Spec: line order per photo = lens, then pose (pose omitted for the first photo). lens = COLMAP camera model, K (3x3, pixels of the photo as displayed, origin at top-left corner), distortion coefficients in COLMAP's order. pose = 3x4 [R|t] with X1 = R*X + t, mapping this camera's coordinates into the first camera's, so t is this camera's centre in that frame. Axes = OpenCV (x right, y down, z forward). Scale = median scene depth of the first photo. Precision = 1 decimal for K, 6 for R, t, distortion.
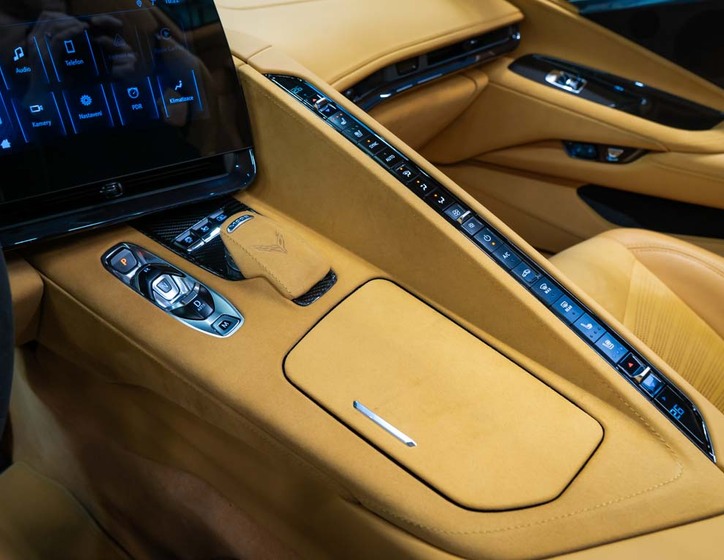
lens RADIAL K [[554.1, 0, 362.0], [0, 554.1, 280.0], [0, 0, 1]] dist [-0.000122, -0.004342]
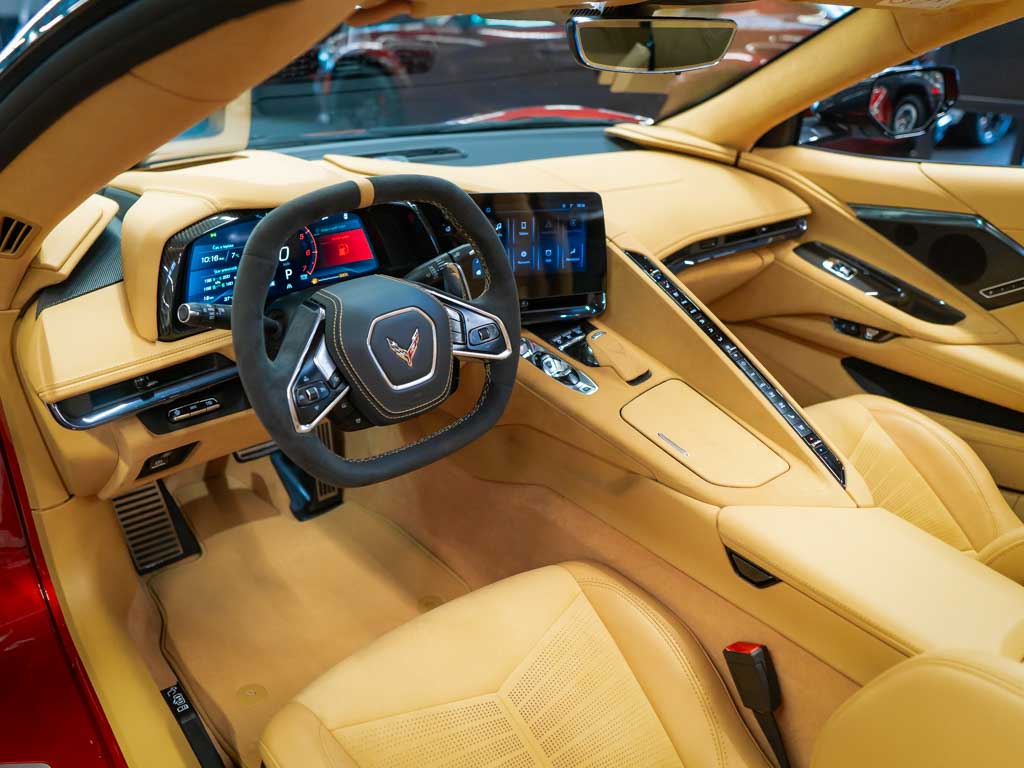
lens RADIAL K [[767.7, 0, 512.0], [0, 767.7, 384.0], [0, 0, 1]] dist [-0.003231, -0.003613]
pose [[0.980616, 0.155708, -0.118942, -0.107322], [-0.166776, 0.981920, -0.089546, 0.181243], [0.102848, 0.107647, 0.988855, -0.814158]]
